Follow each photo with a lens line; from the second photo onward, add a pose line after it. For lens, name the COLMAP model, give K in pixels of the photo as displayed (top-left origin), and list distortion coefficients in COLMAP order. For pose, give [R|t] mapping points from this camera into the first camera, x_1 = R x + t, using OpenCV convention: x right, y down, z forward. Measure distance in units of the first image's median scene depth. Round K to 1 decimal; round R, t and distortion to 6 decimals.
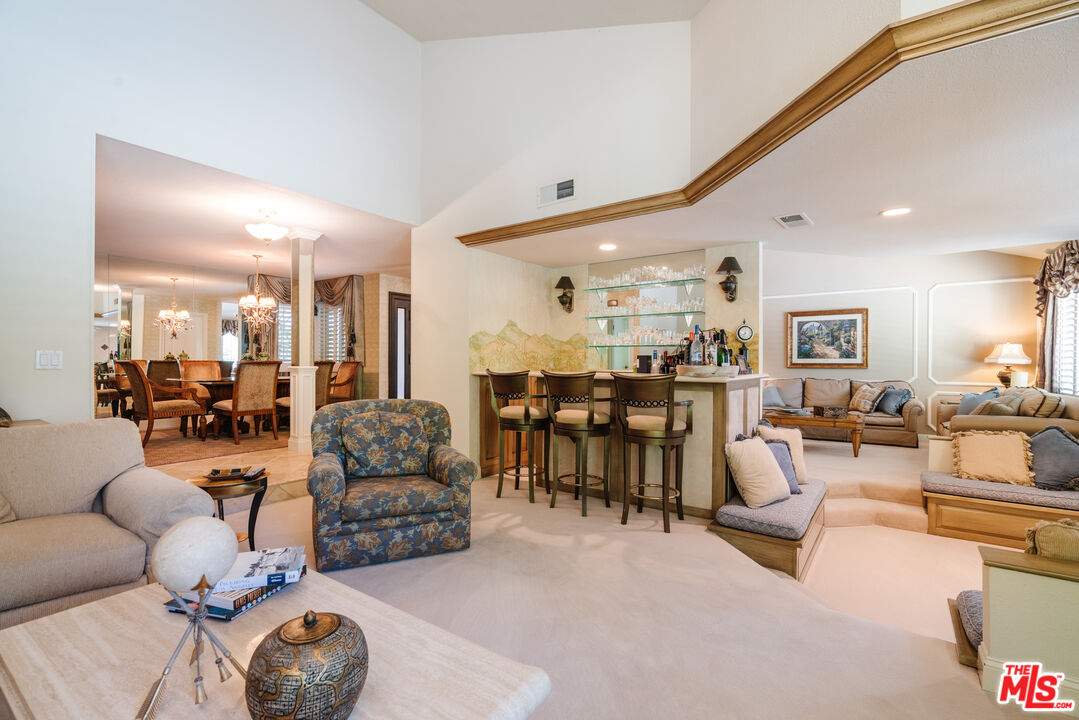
lens RADIAL K [[494.2, 0, 539.5], [0, 494.2, 360.0], [0, 0, 1]] dist [-0.006237, -0.000150]
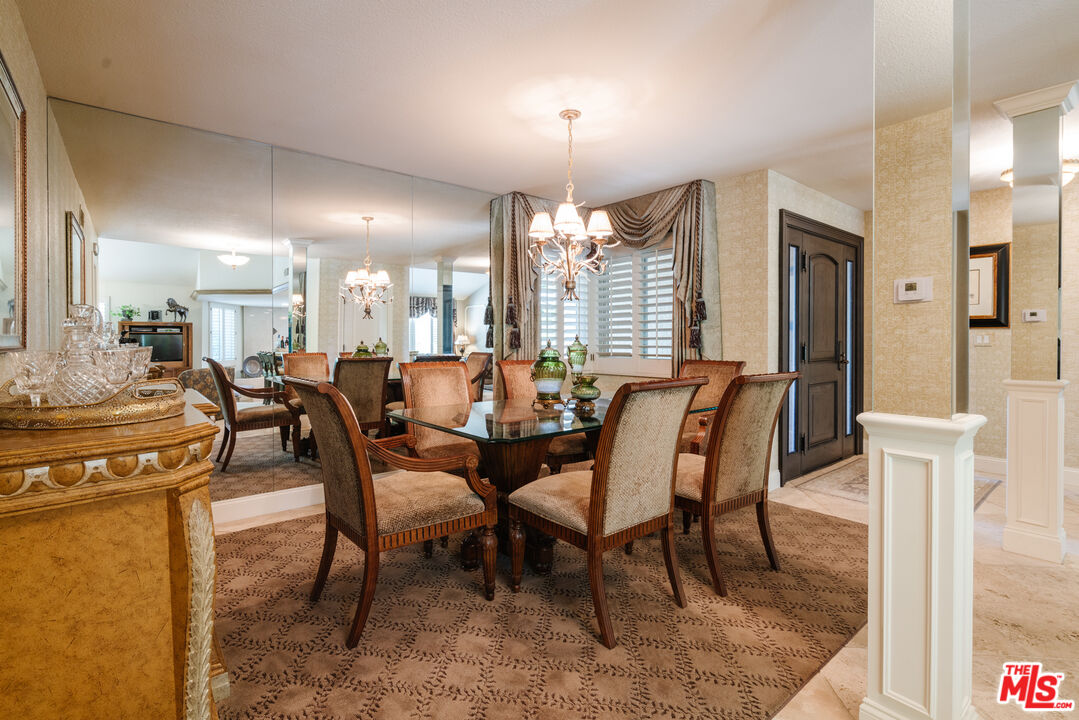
lens RADIAL K [[495.8, 0, 517.5], [0, 495.8, 341.8], [0, 0, 1]] dist [-0.001506, -0.000137]
pose [[0.961495, -0.002907, -0.274807, -0.407352], [0.003760, 0.999990, 0.002580, -0.015823], [0.274796, -0.003514, 0.961496, 0.477772]]
